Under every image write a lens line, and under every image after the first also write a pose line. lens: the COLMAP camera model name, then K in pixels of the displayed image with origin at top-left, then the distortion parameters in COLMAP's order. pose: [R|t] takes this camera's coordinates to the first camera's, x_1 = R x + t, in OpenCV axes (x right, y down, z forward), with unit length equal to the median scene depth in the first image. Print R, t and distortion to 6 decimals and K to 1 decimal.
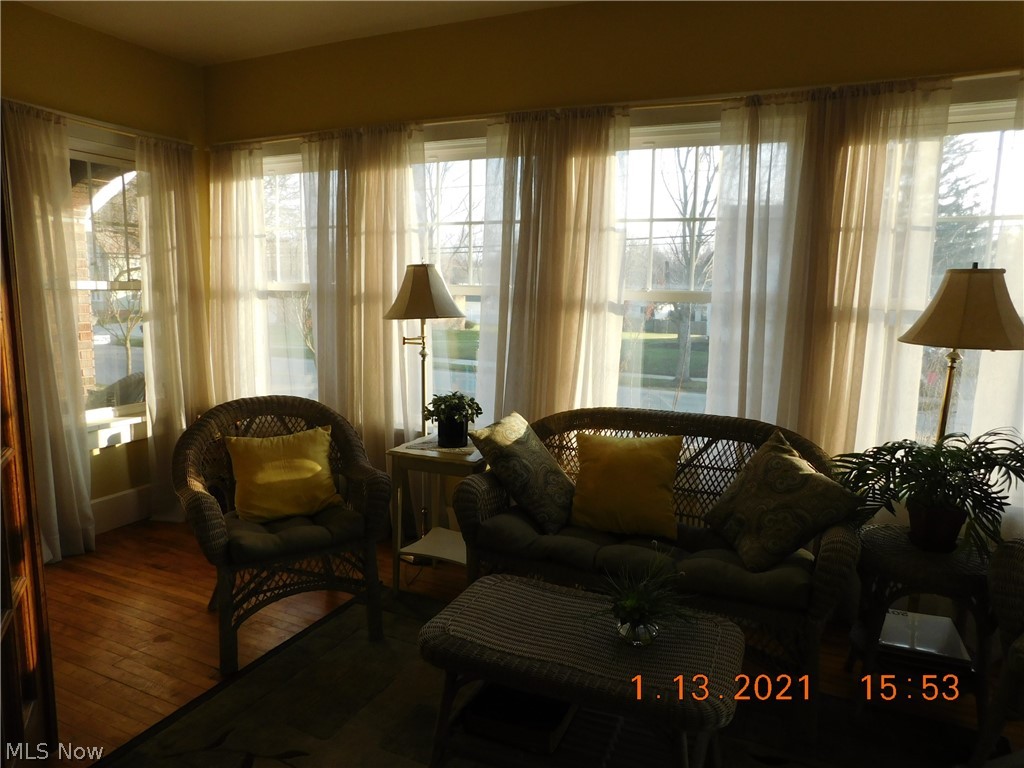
lens RADIAL K [[673.2, 0, 506.7], [0, 673.2, 385.7], [0, 0, 1]] dist [-0.064384, 0.043571]
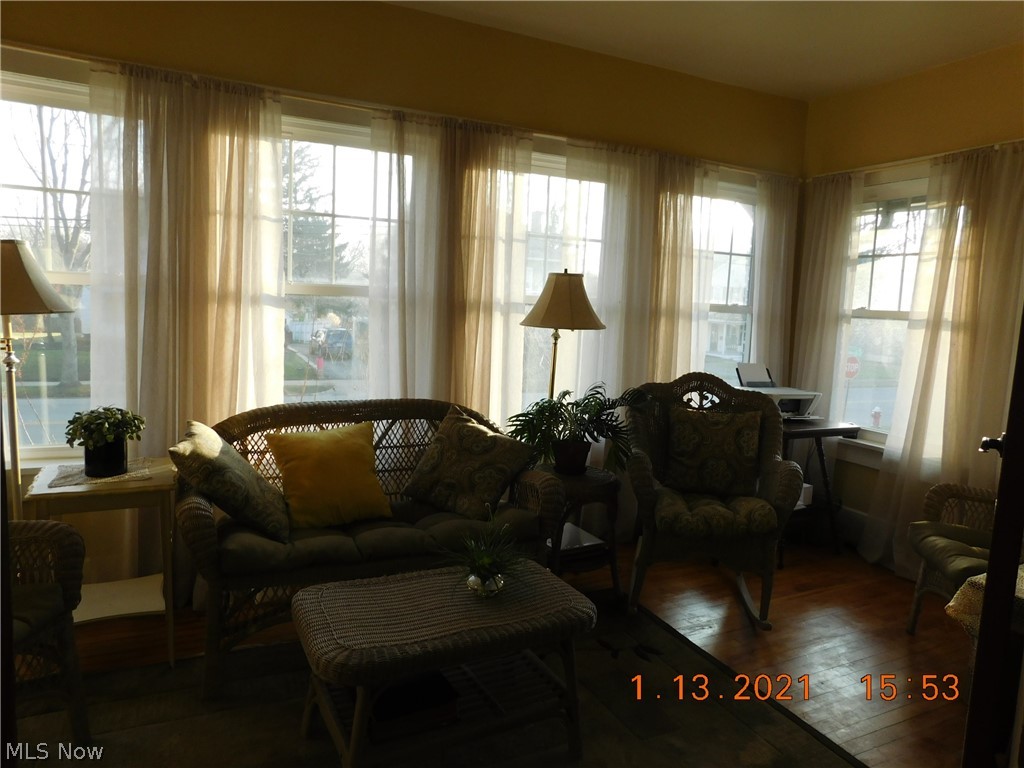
lens RADIAL K [[673.2, 0, 514.3], [0, 673.2, 383.5], [0, 0, 1]] dist [-0.064384, 0.043571]
pose [[0.633926, -0.087691, 0.768406, -0.409351], [0.082671, 0.995542, 0.045410, -0.014077], [-0.768962, 0.034738, 0.638350, 0.146056]]
